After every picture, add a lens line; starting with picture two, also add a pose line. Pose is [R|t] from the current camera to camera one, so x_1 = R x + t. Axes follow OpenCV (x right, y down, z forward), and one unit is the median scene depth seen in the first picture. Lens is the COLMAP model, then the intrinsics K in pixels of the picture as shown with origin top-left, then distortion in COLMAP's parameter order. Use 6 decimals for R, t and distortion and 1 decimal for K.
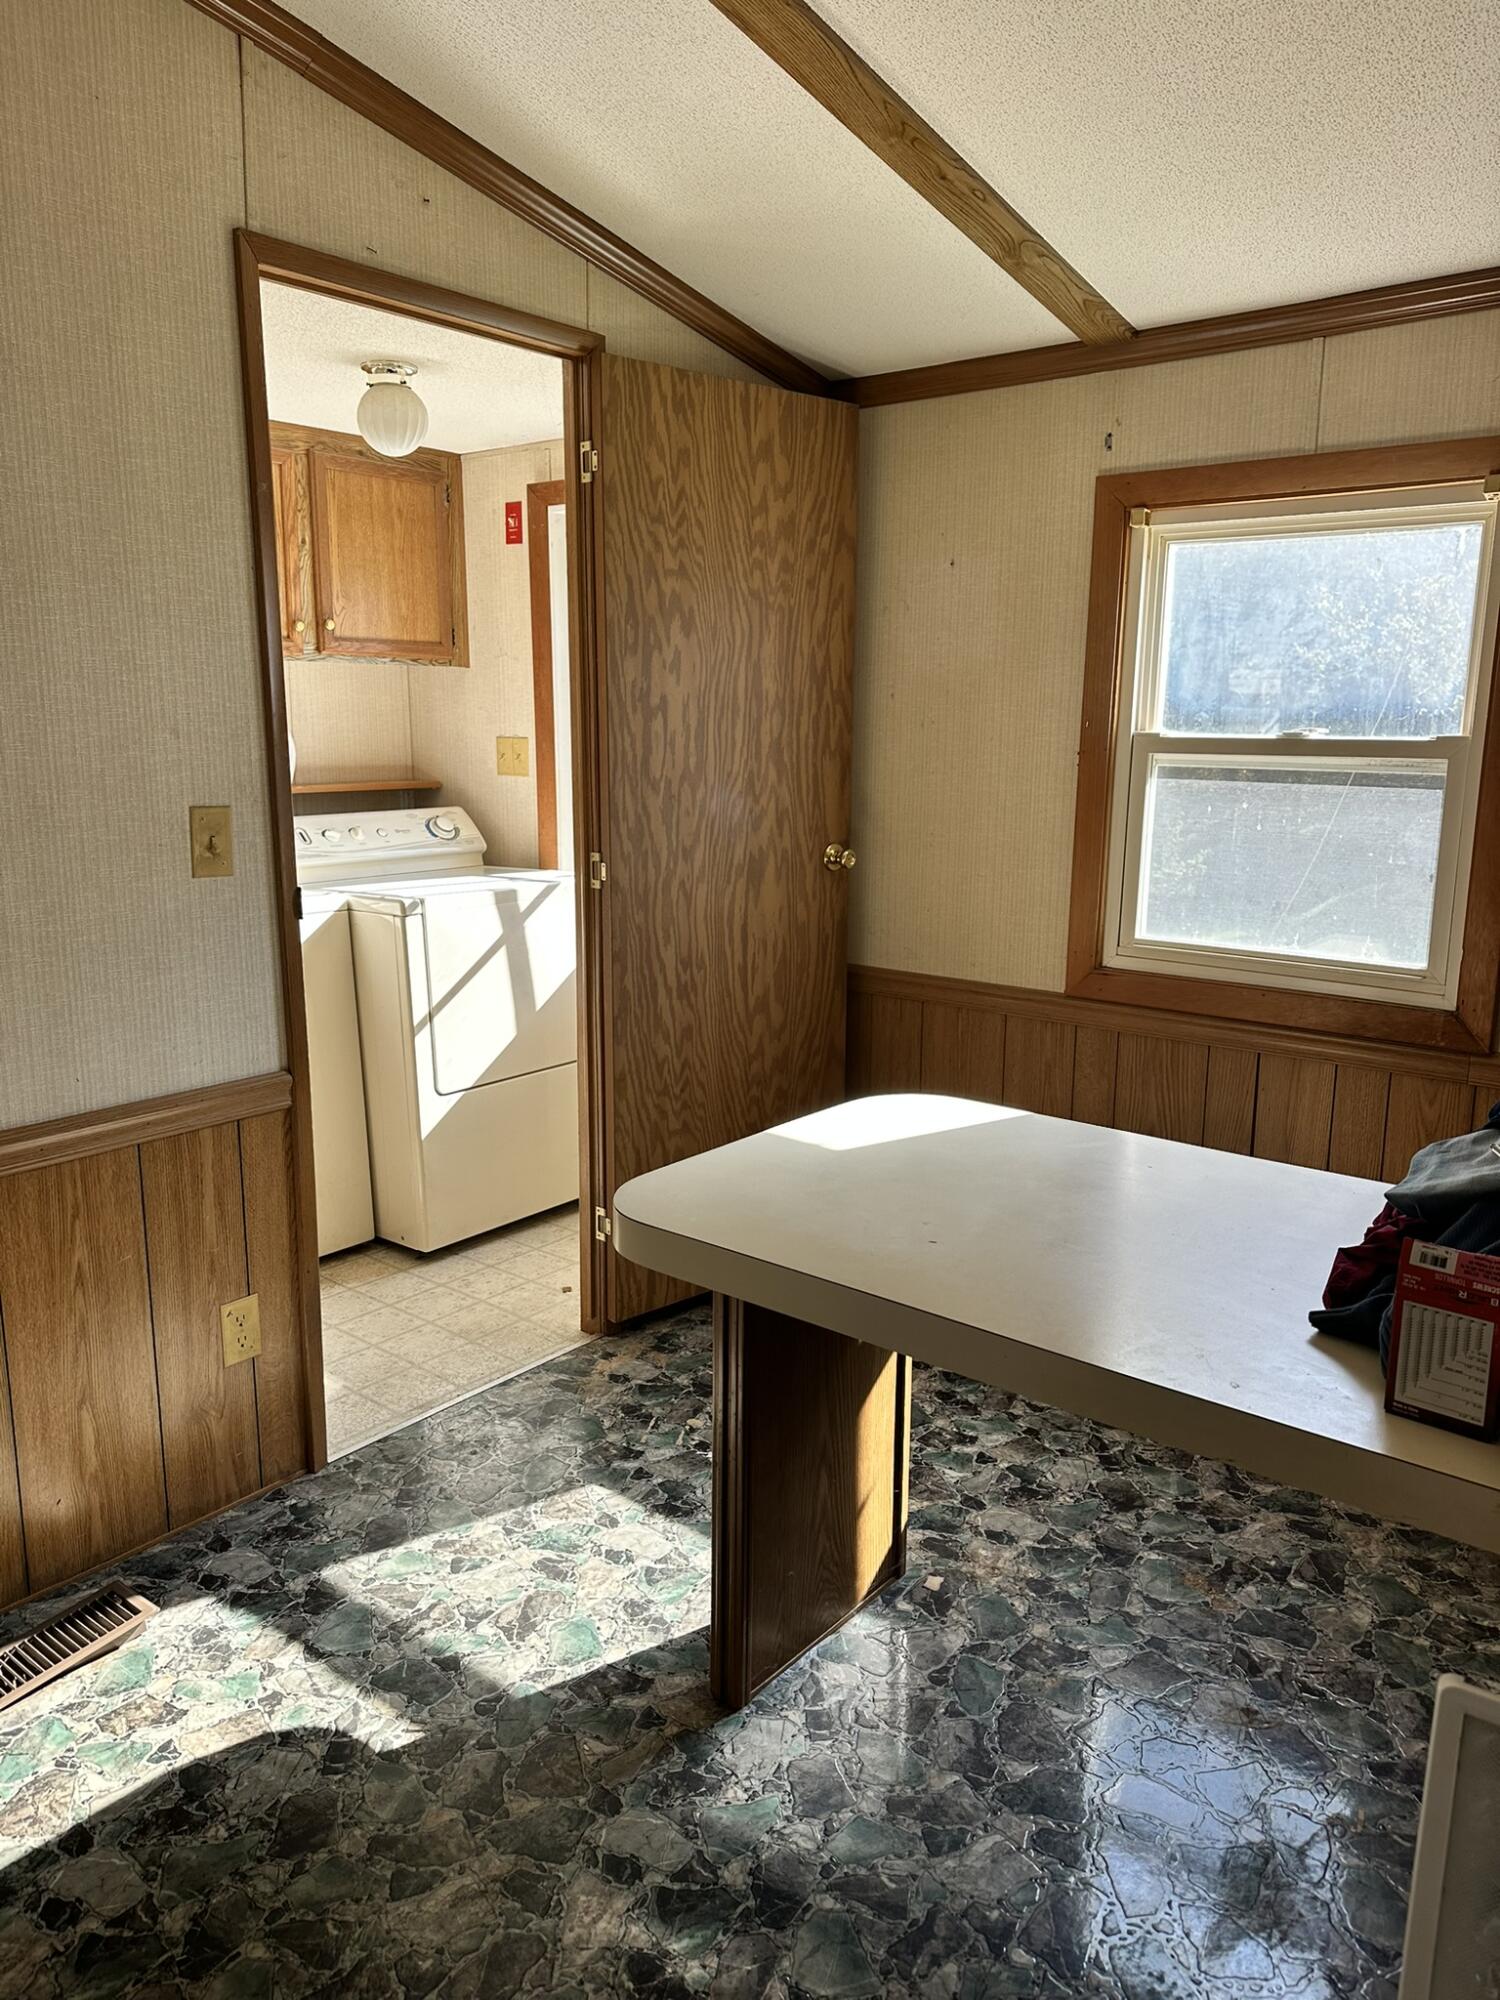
lens RADIAL K [[1402.1, 0, 748.3], [0, 1402.1, 993.3], [0, 0, 1]] dist [0.037586, -0.041664]
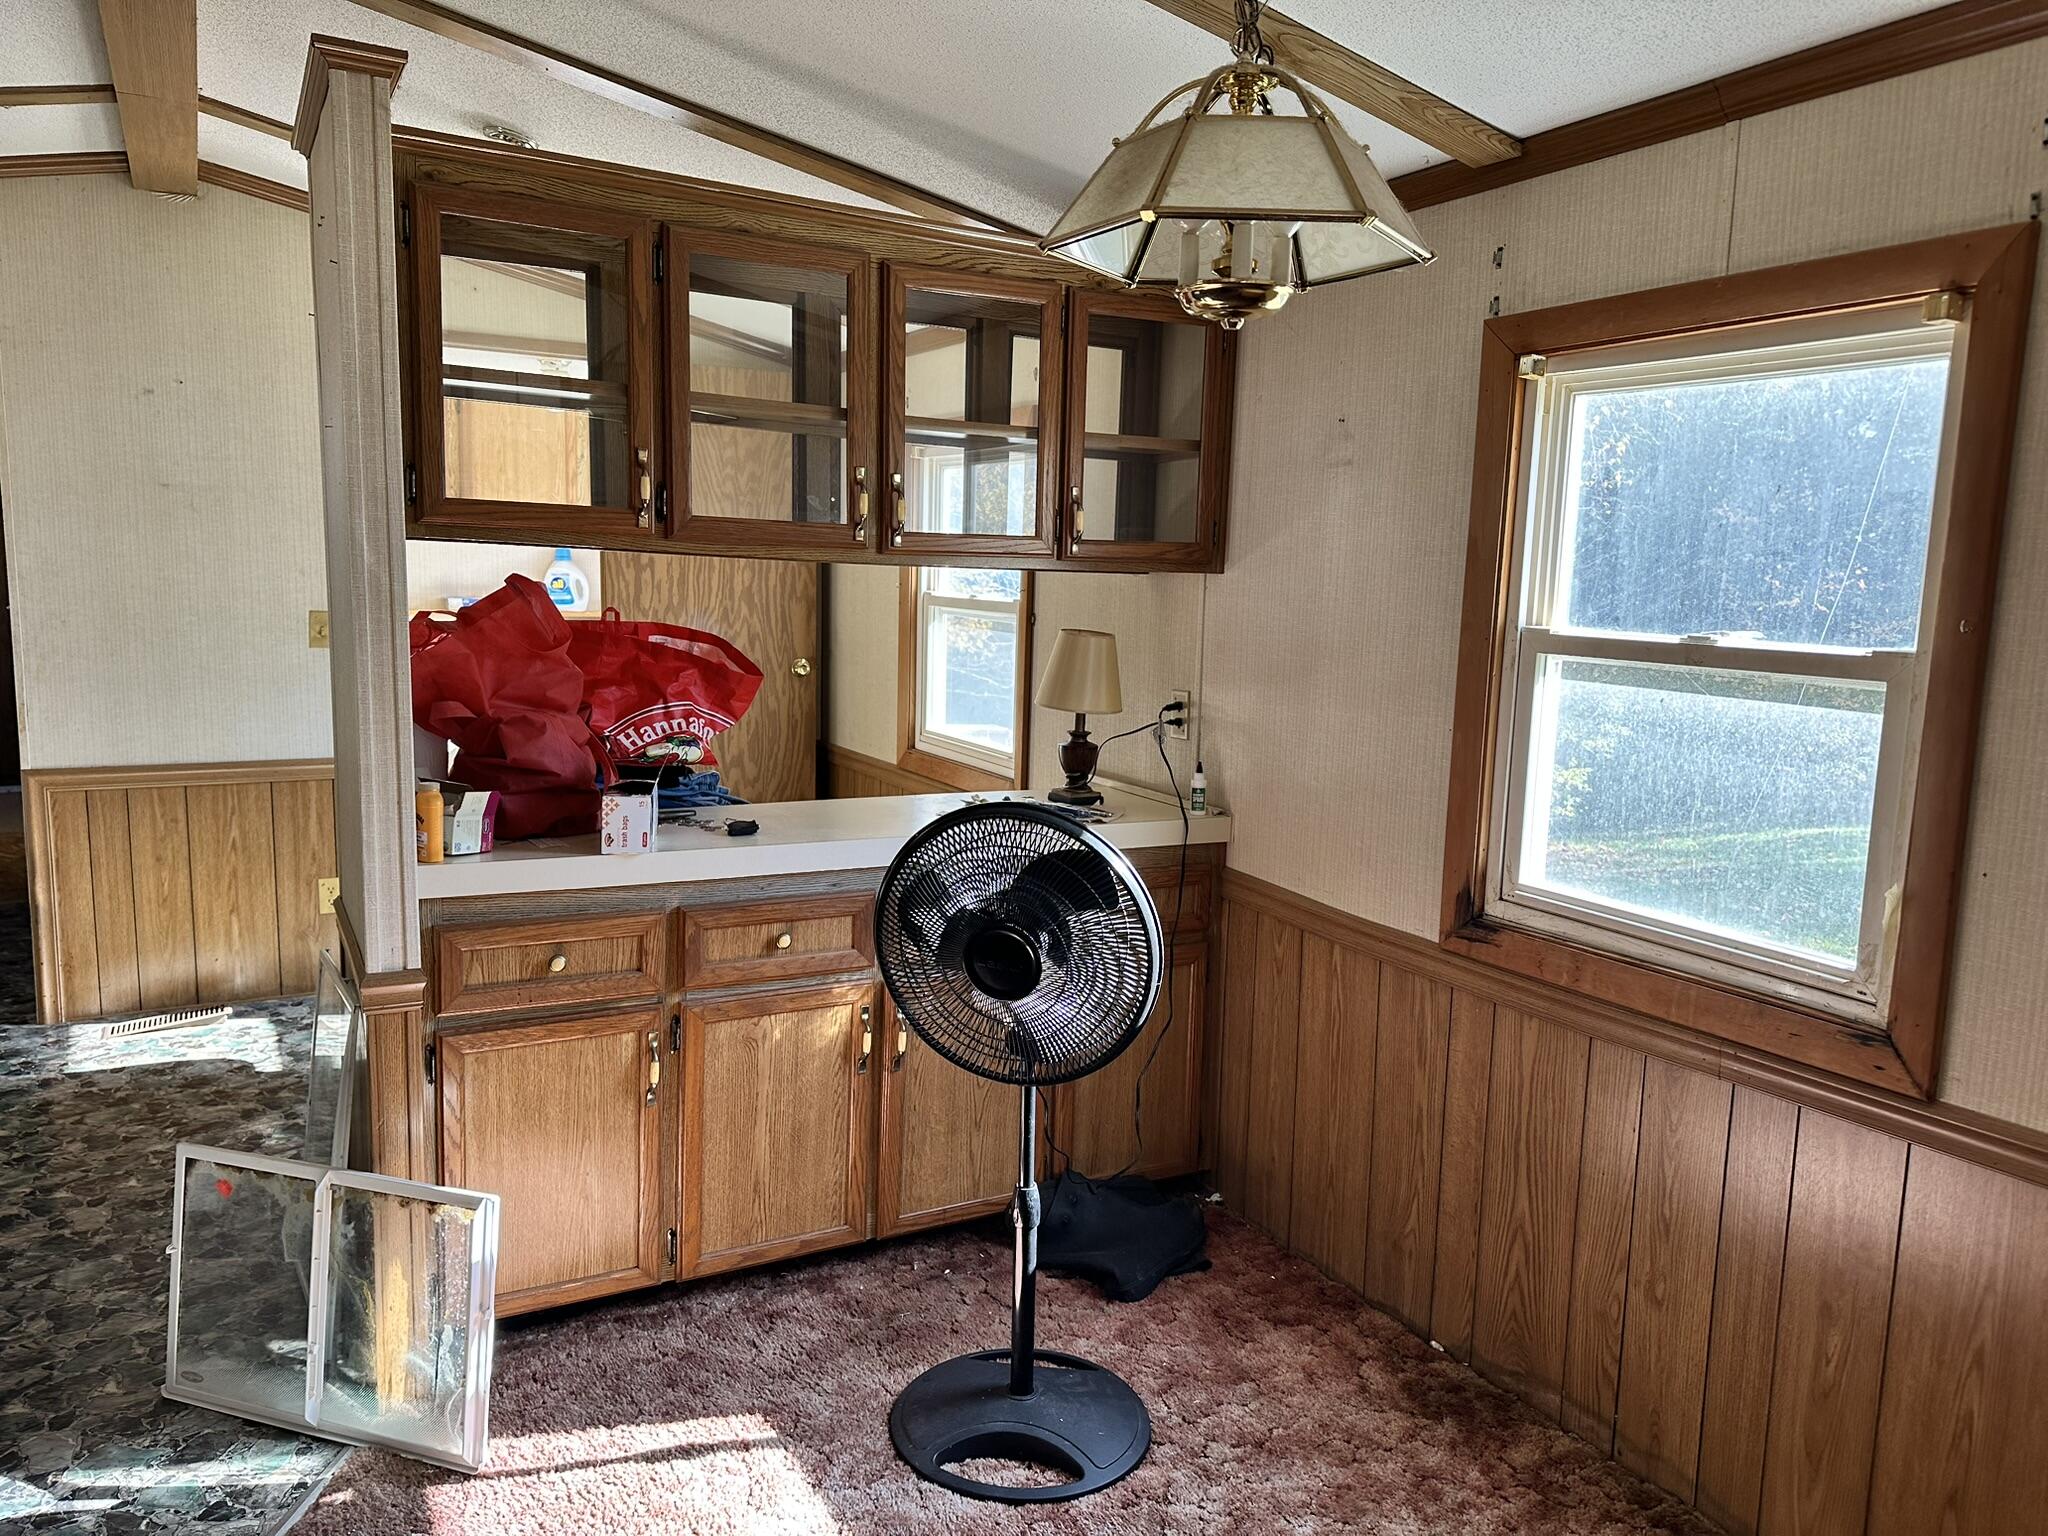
lens RADIAL K [[1435.8, 0, 1018.2], [0, 1435.8, 765.4], [0, 0, 1]] dist [0.037586, -0.041664]
pose [[0.930073, 0.072223, -0.360206, 1.184941], [-0.093504, 0.994733, -0.041984, 0.068375], [0.355277, 0.072729, 0.931928, -0.467805]]
